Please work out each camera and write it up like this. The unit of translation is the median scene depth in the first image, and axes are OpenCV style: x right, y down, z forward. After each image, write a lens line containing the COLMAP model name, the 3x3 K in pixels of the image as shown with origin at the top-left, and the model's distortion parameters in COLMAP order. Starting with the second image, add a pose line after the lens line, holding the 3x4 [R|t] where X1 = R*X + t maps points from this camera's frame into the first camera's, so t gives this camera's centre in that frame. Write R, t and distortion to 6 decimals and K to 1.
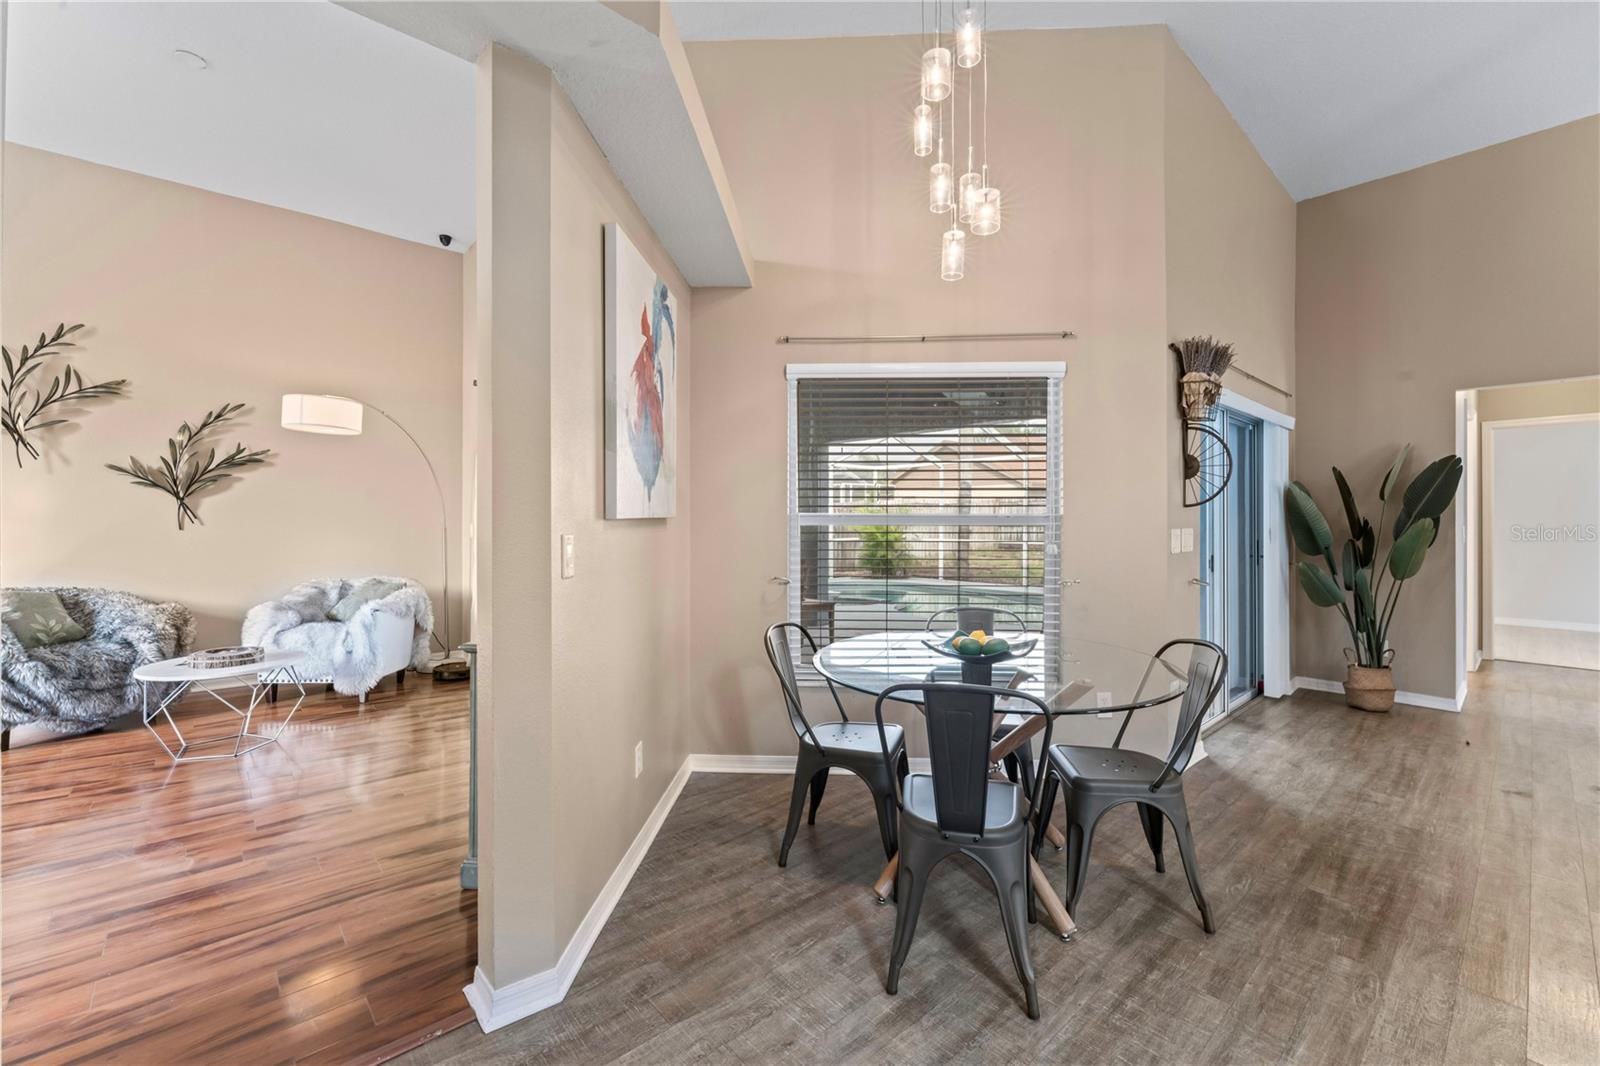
lens RADIAL K [[660.0, 0, 792.0], [0, 660.0, 521.0], [0, 0, 1]] dist [-0.009853, 0.001167]
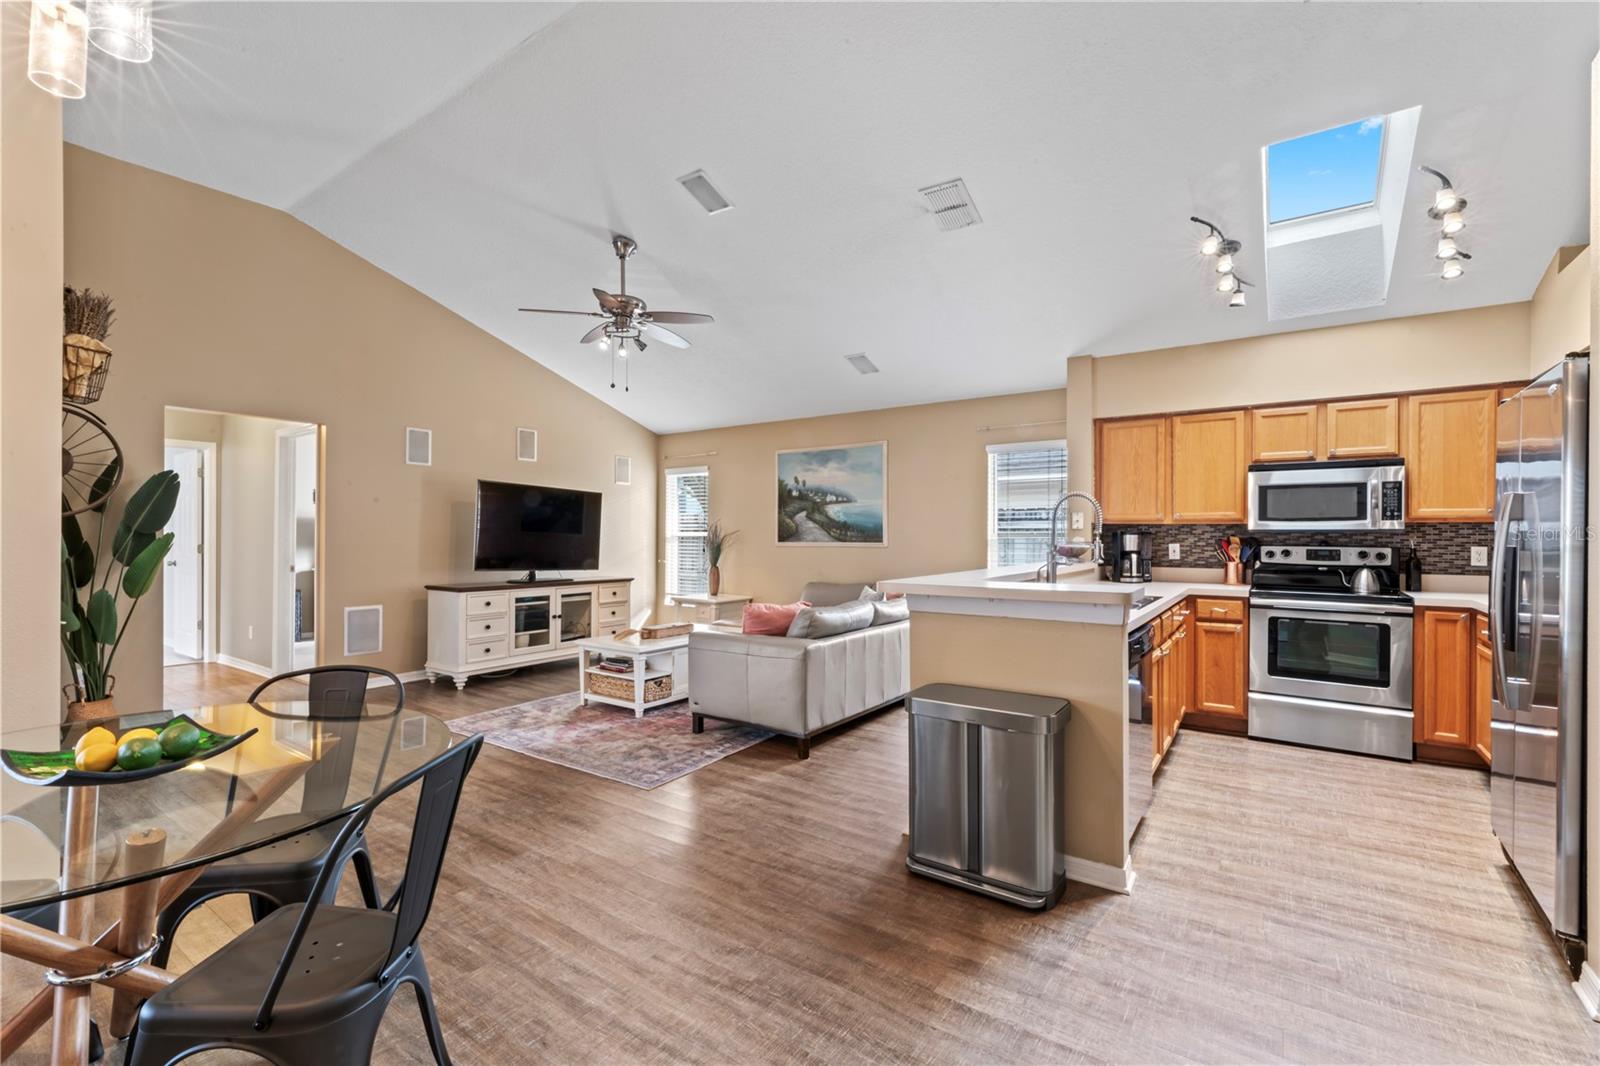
lens RADIAL K [[691.7, 0, 794.2], [0, 691.7, 534.1], [0, 0, 1]] dist [-0.003225, 0.000095]
pose [[-0.231650, 0.000517, 0.972799, -0.242943], [-0.001988, 0.999998, -0.001005, -0.001192], [-0.972797, -0.002167, -0.231648, 0.302137]]
